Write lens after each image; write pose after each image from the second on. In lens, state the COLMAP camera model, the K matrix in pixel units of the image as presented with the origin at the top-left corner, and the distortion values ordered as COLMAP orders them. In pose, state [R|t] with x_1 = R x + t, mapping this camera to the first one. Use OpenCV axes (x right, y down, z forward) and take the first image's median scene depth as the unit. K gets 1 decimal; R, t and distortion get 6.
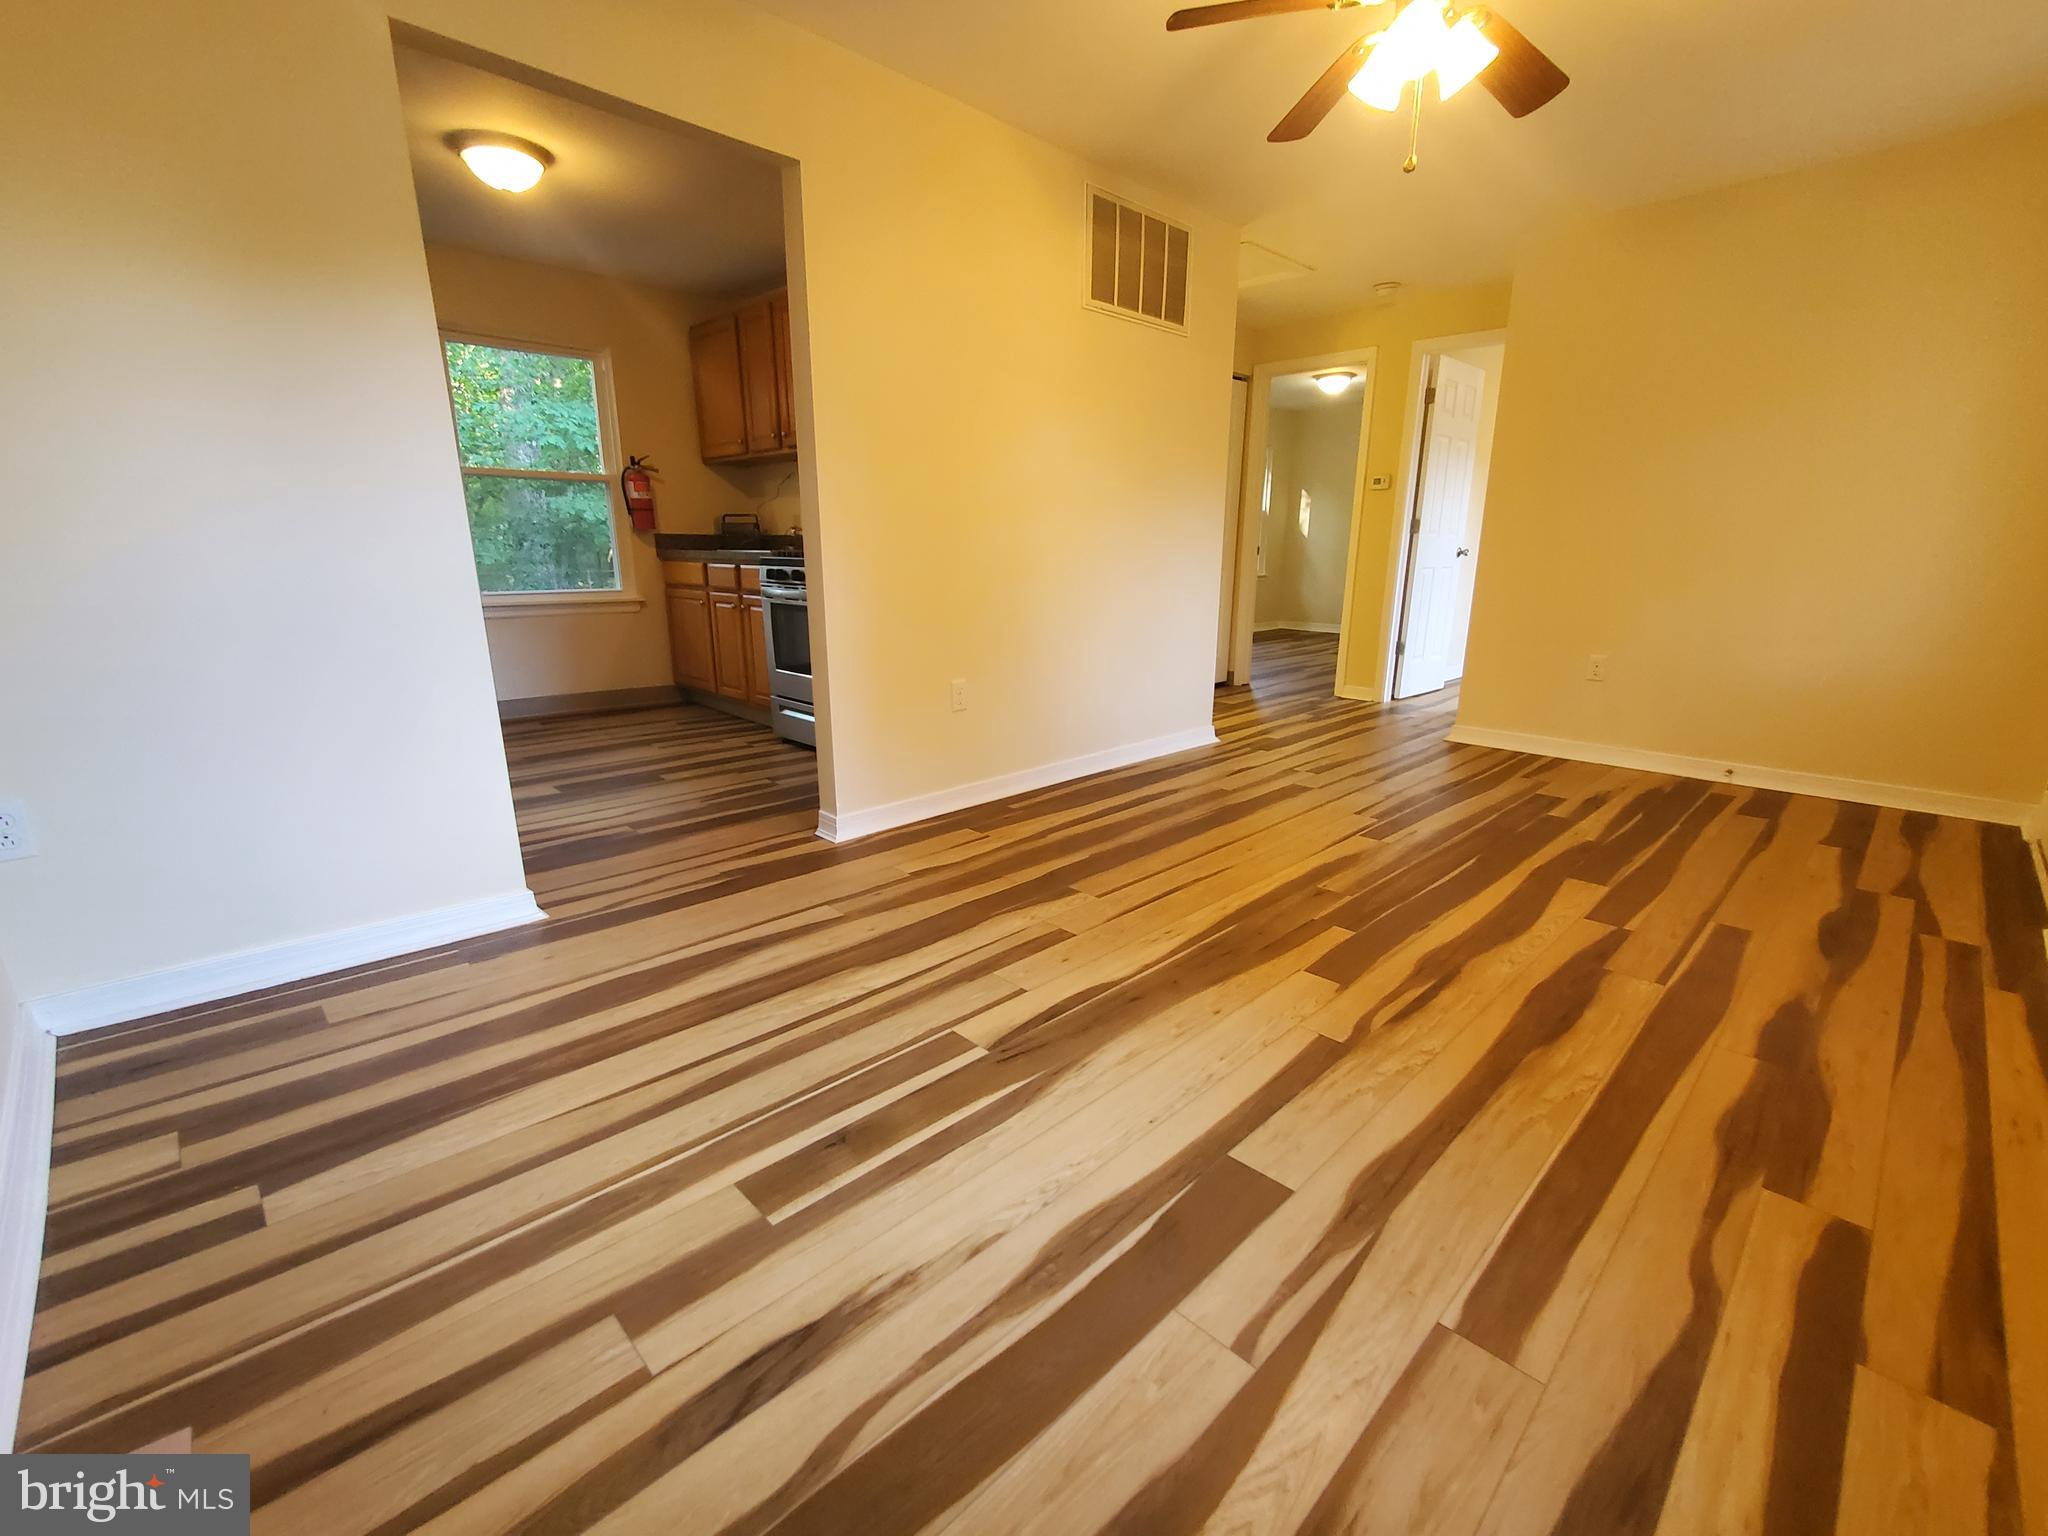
lens RADIAL K [[884.3, 0, 1043.5], [0, 884.3, 784.6], [0, 0, 1]] dist [0.005069, -0.001175]
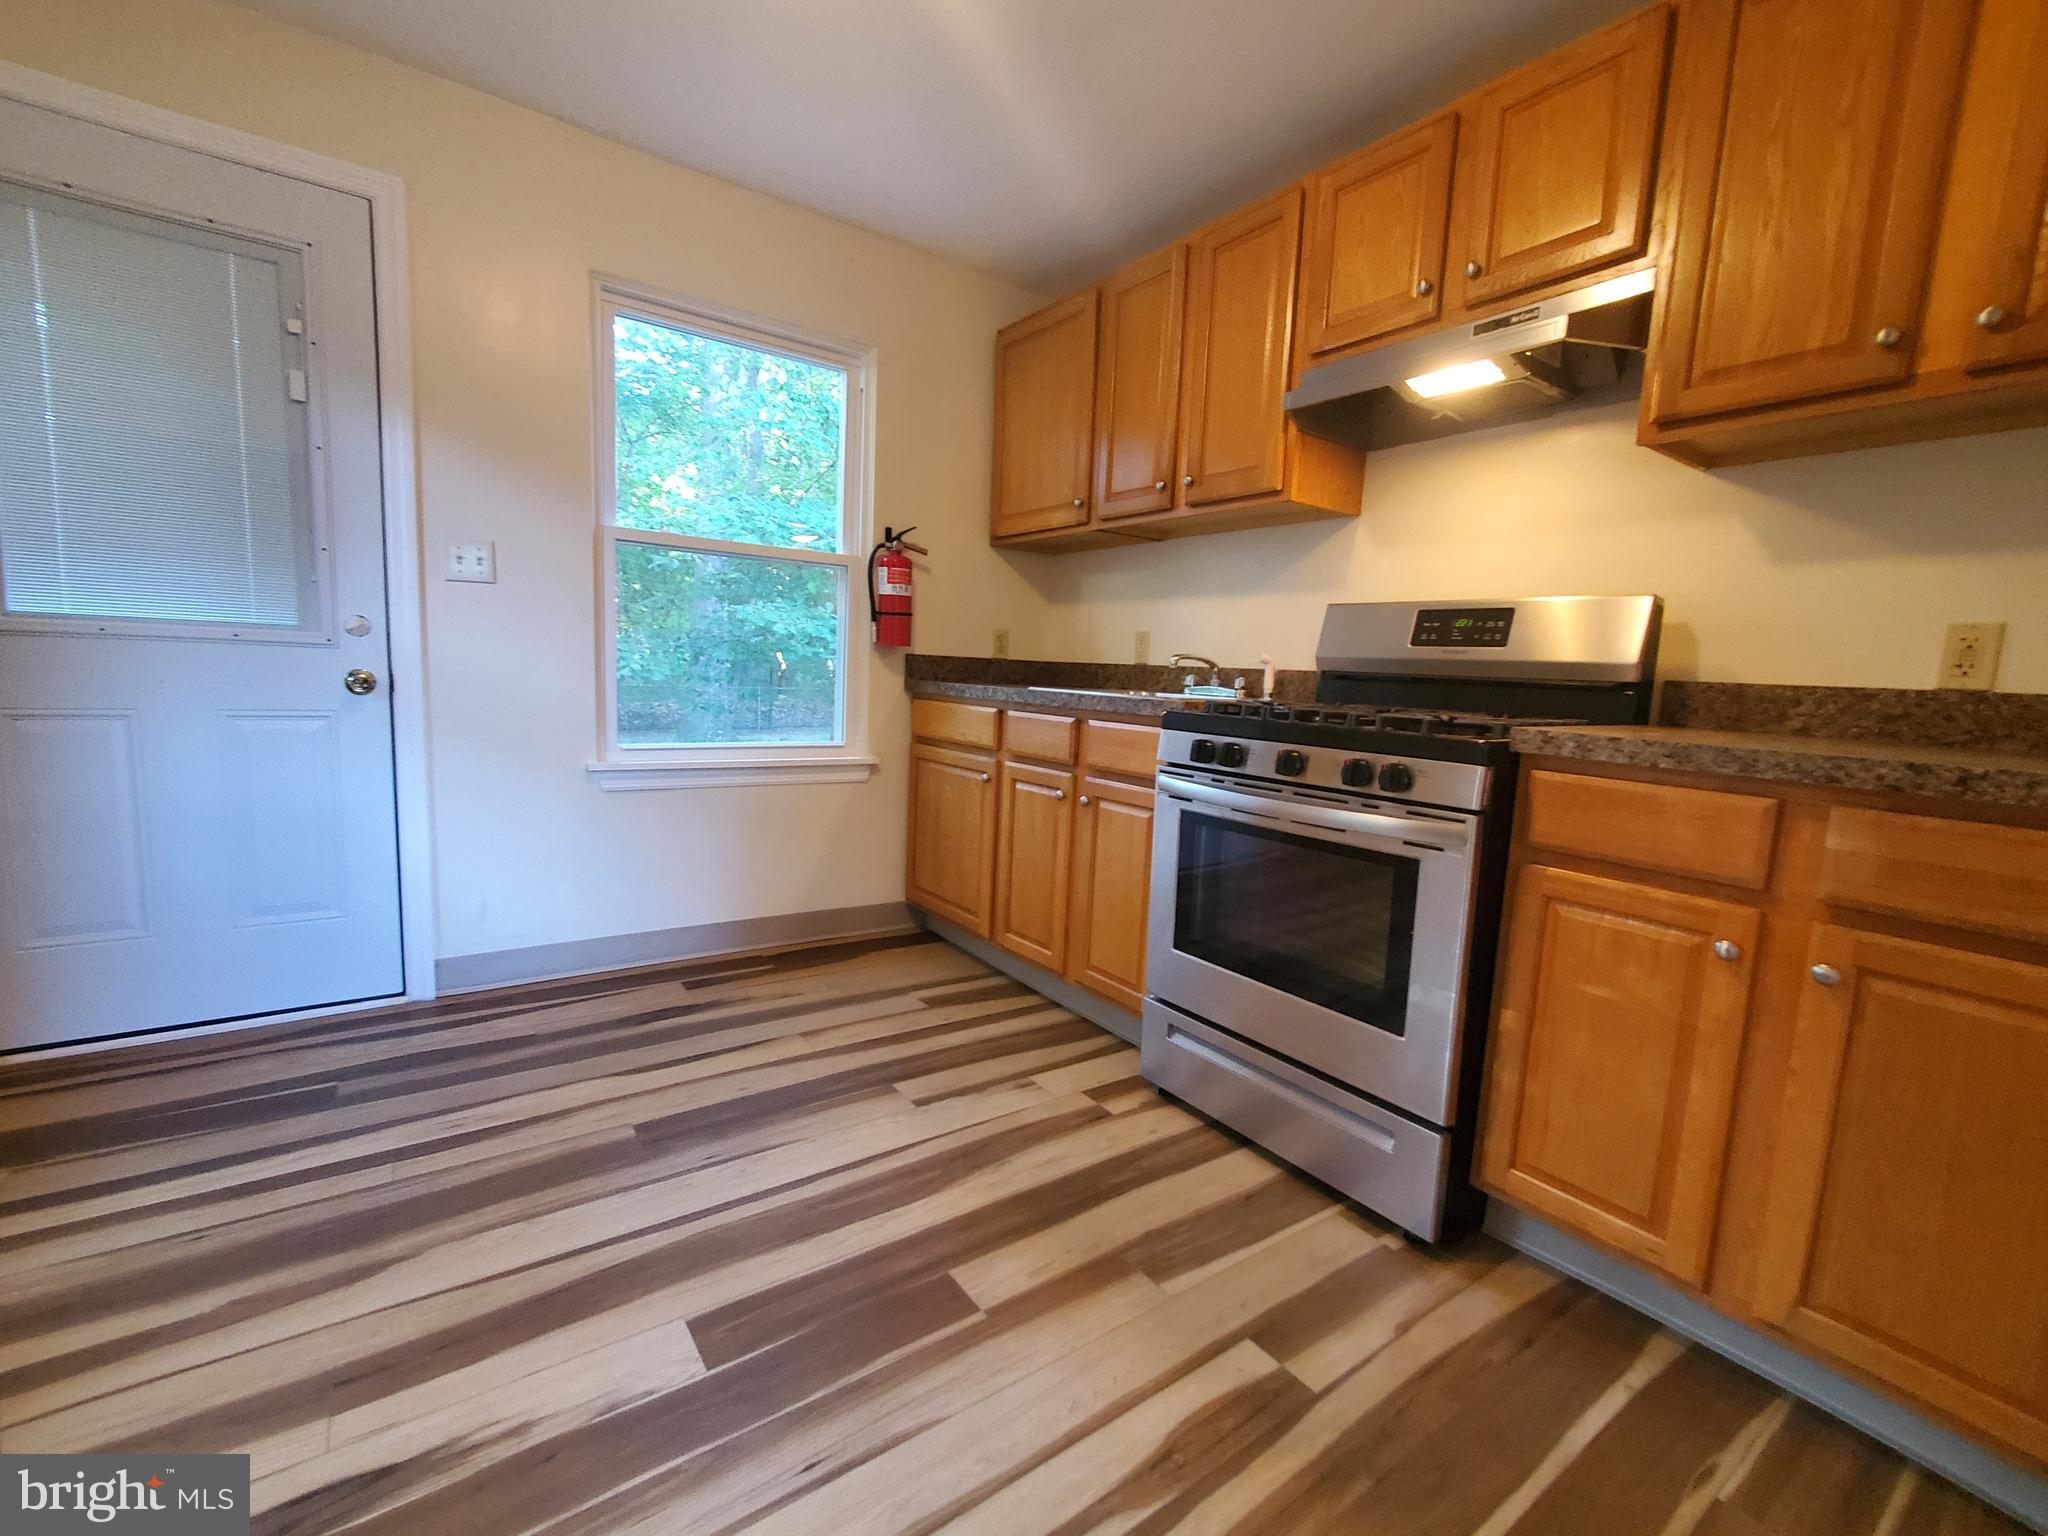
lens RADIAL K [[884.3, 0, 1035.1], [0, 884.3, 781.0], [0, 0, 1]] dist [0.005069, -0.001175]
pose [[0.987097, 0.058288, -0.149141, -0.268406], [-0.078999, 0.987423, -0.136947, -0.128363], [0.139283, 0.146962, 0.979287, 0.456046]]
